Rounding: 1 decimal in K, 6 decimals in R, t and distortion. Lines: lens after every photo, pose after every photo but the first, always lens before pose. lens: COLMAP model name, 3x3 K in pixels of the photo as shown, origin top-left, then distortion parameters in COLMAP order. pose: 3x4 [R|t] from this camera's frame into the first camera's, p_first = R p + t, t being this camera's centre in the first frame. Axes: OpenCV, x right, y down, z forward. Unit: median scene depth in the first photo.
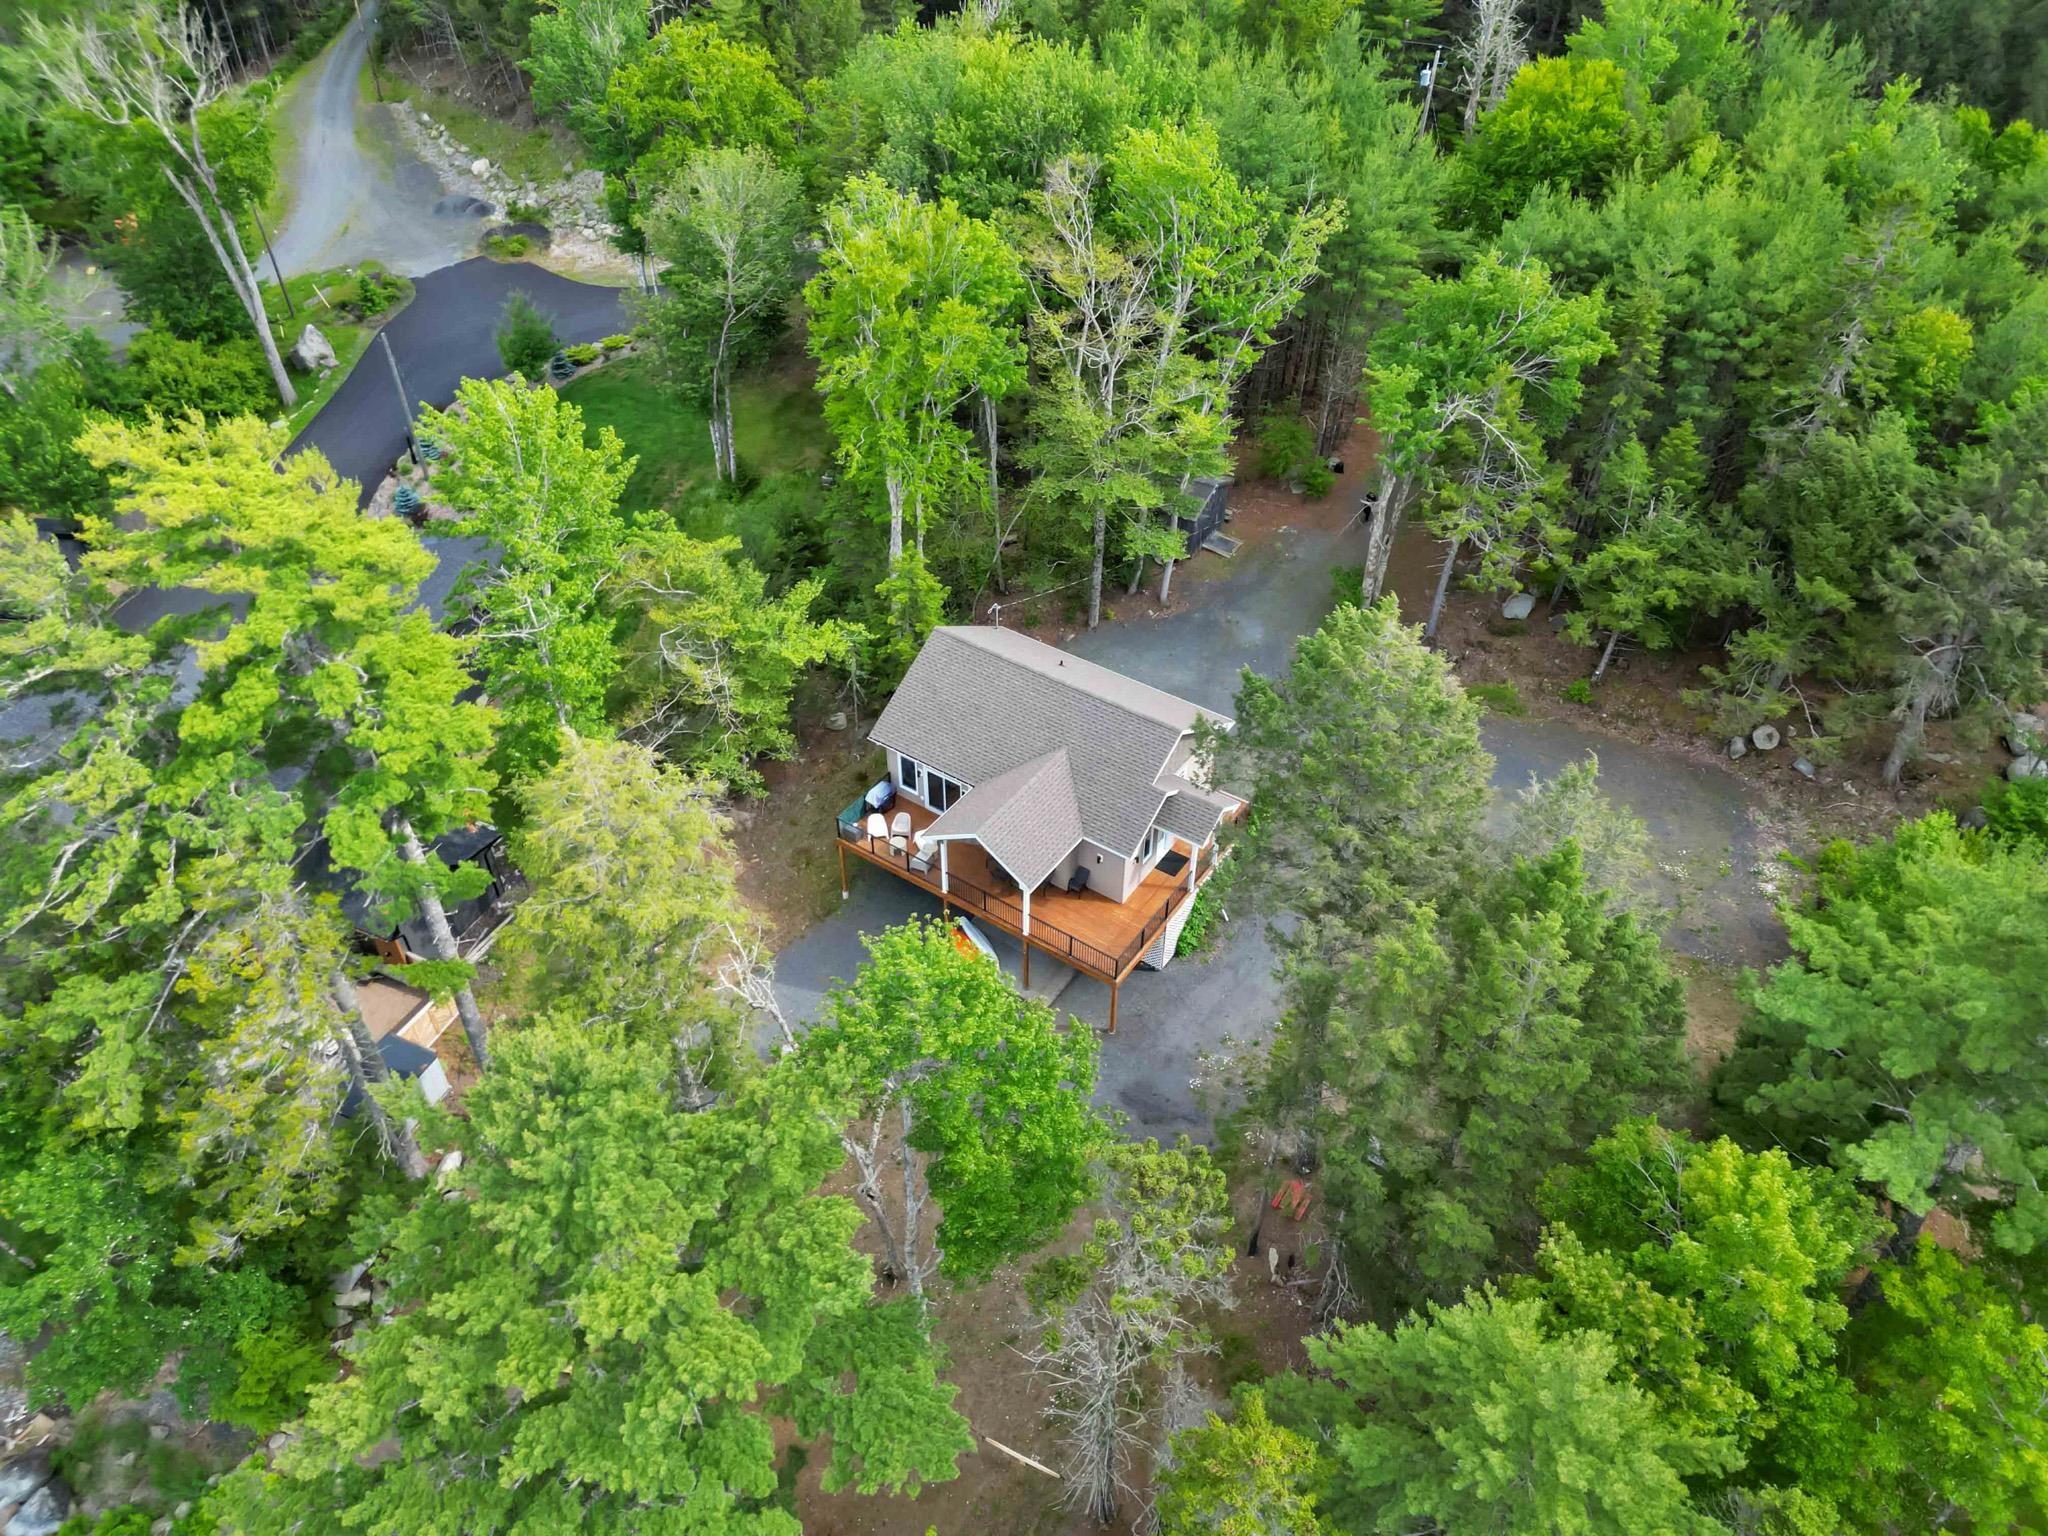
lens RADIAL K [[1424.2, 0, 1024.0], [0, 1424.2, 768.0], [0, 0, 1]] dist [0.036080, -0.025773]
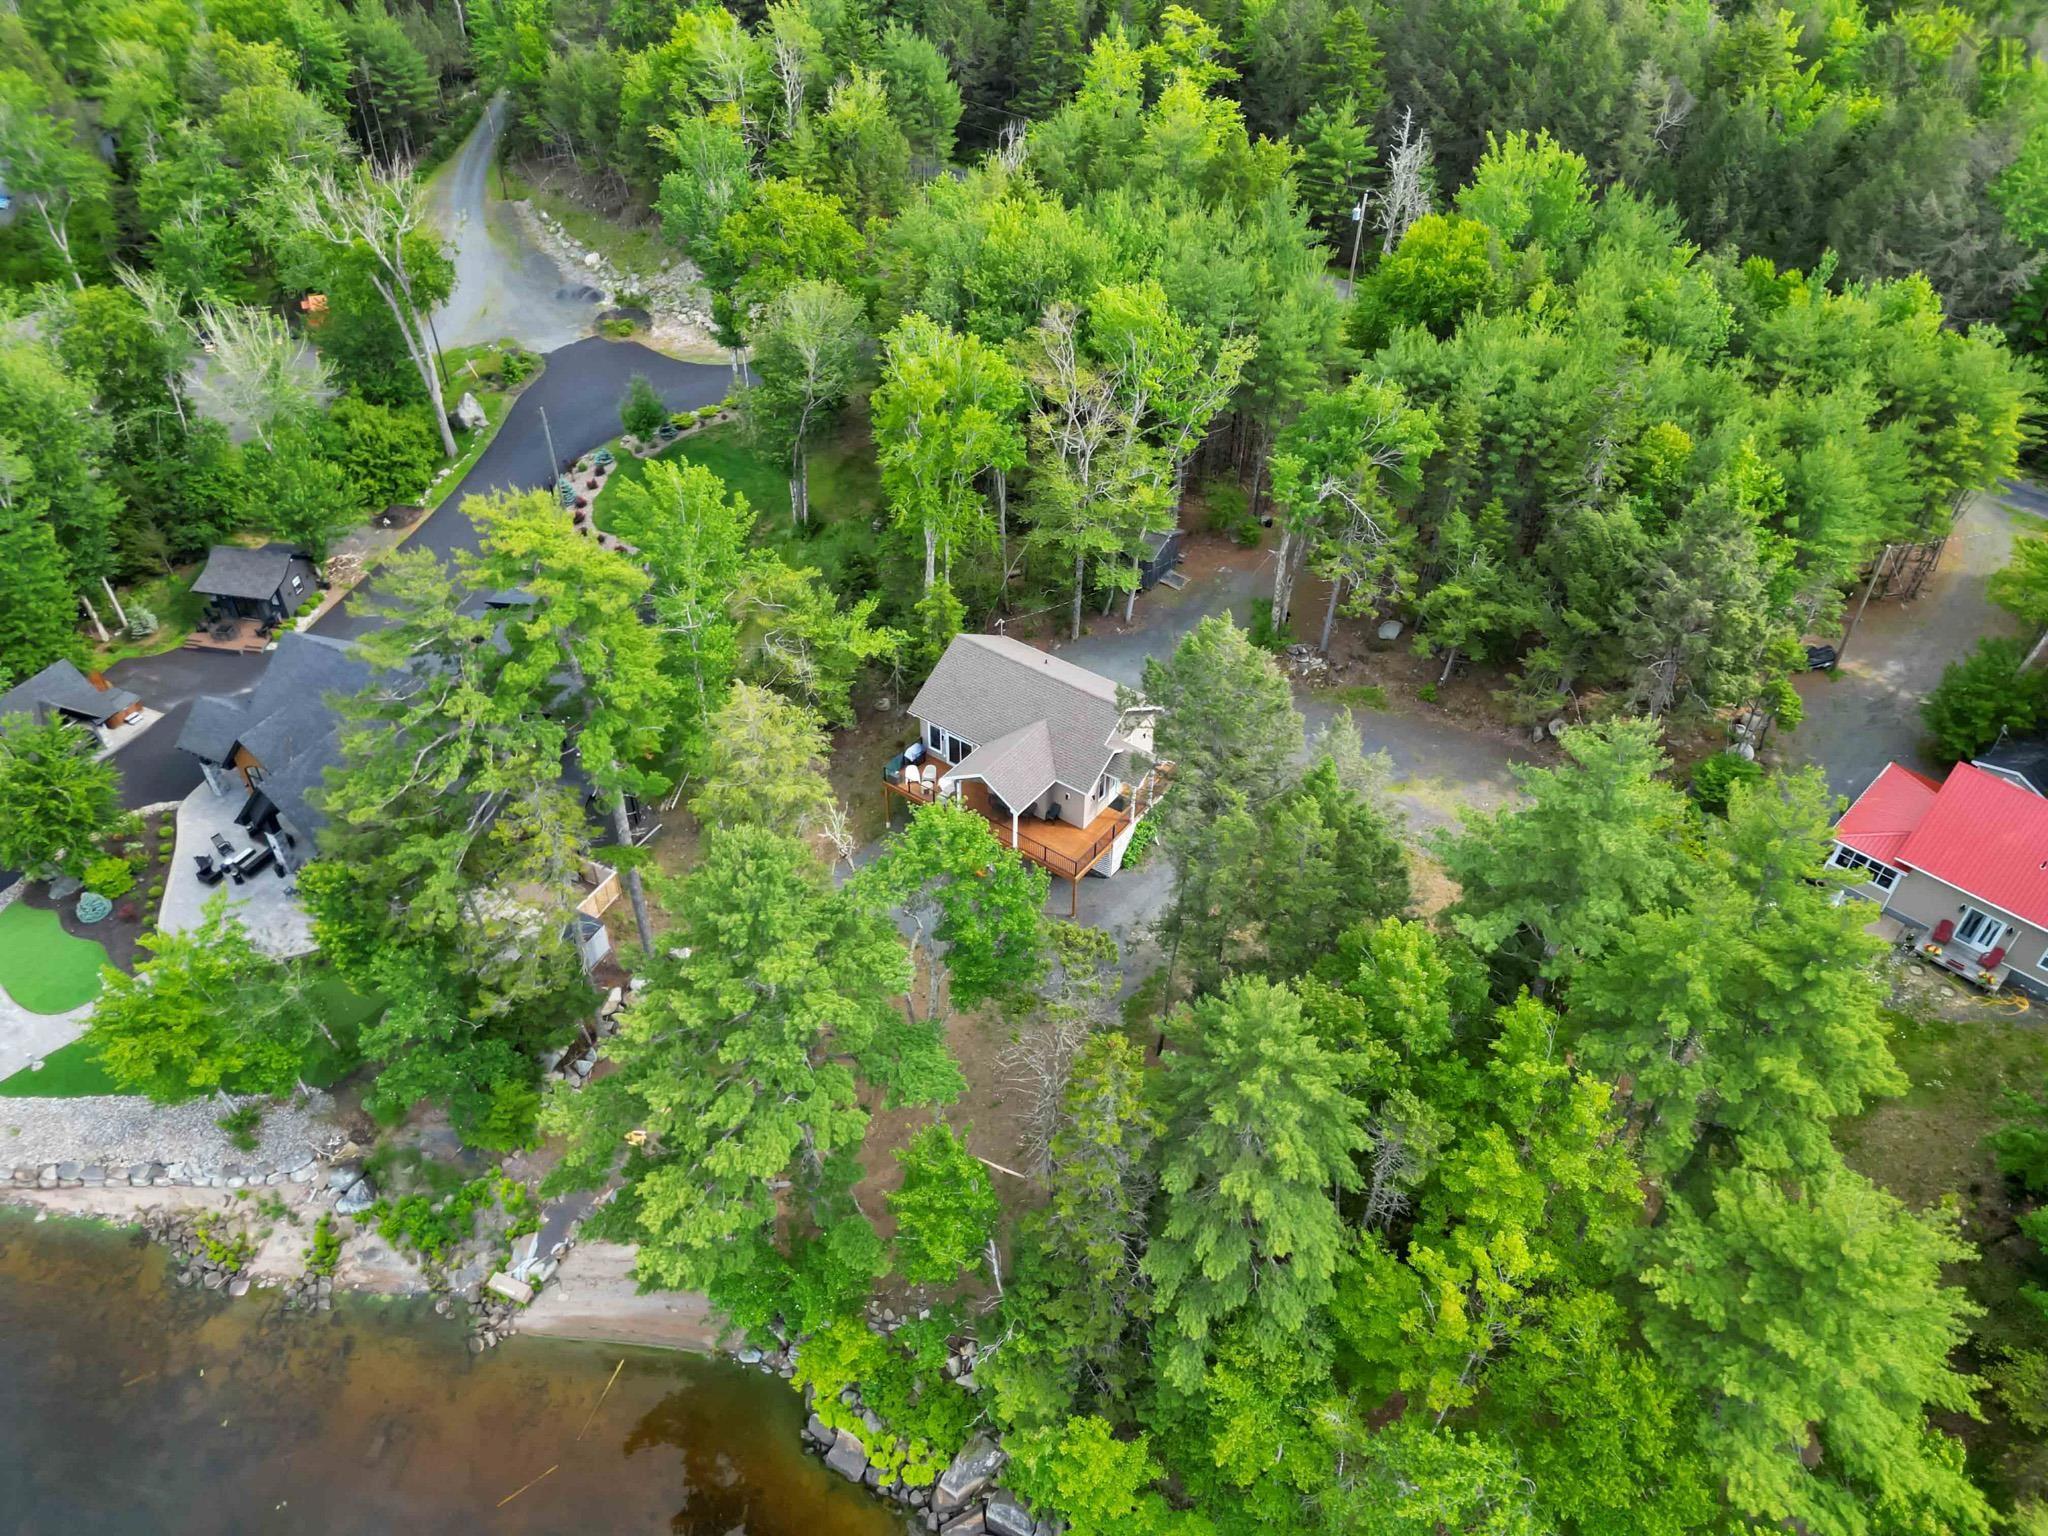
lens RADIAL K [[1424.2, 0, 1024.0], [0, 1424.2, 768.0], [0, 0, 1]] dist [0.036080, -0.025773]
pose [[0.999676, 0.021120, -0.014177, 0.026140], [-0.021438, 0.999513, -0.022661, 0.062199], [0.013692, 0.022957, 0.999643, -0.392419]]
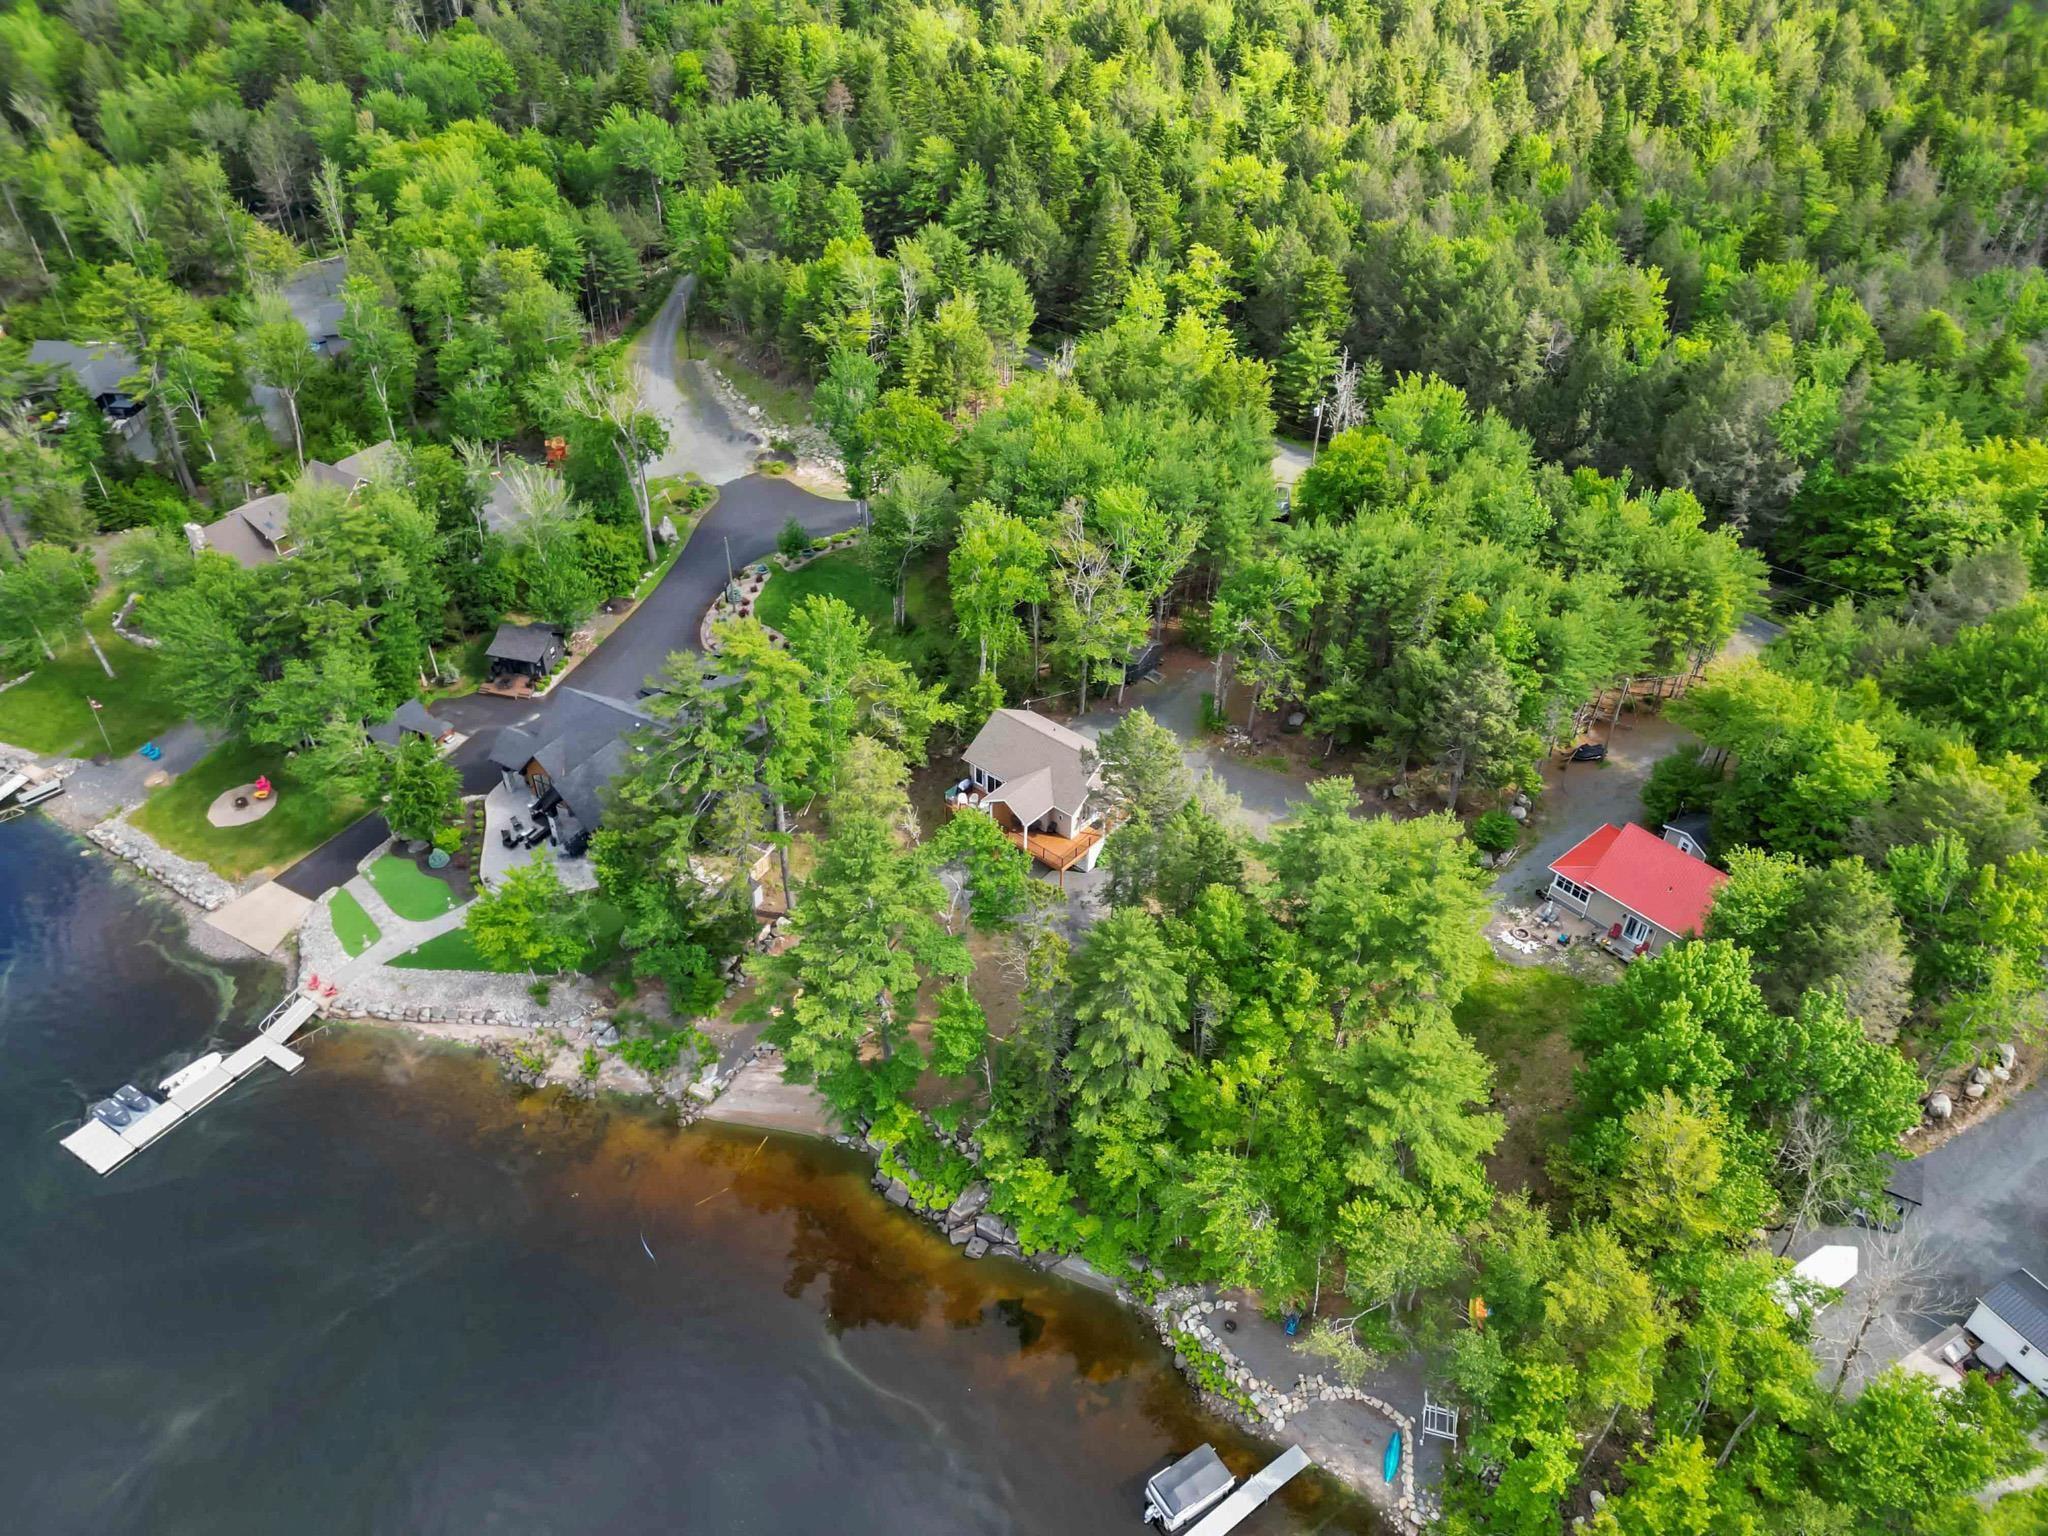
lens RADIAL K [[1424.2, 0, 1024.0], [0, 1424.2, 768.0], [0, 0, 1]] dist [0.036080, -0.025773]
pose [[0.994919, 0.068776, -0.073526, 0.138640], [-0.073391, 0.995373, -0.062015, 0.116502], [0.068921, 0.067097, 0.995363, -1.099110]]
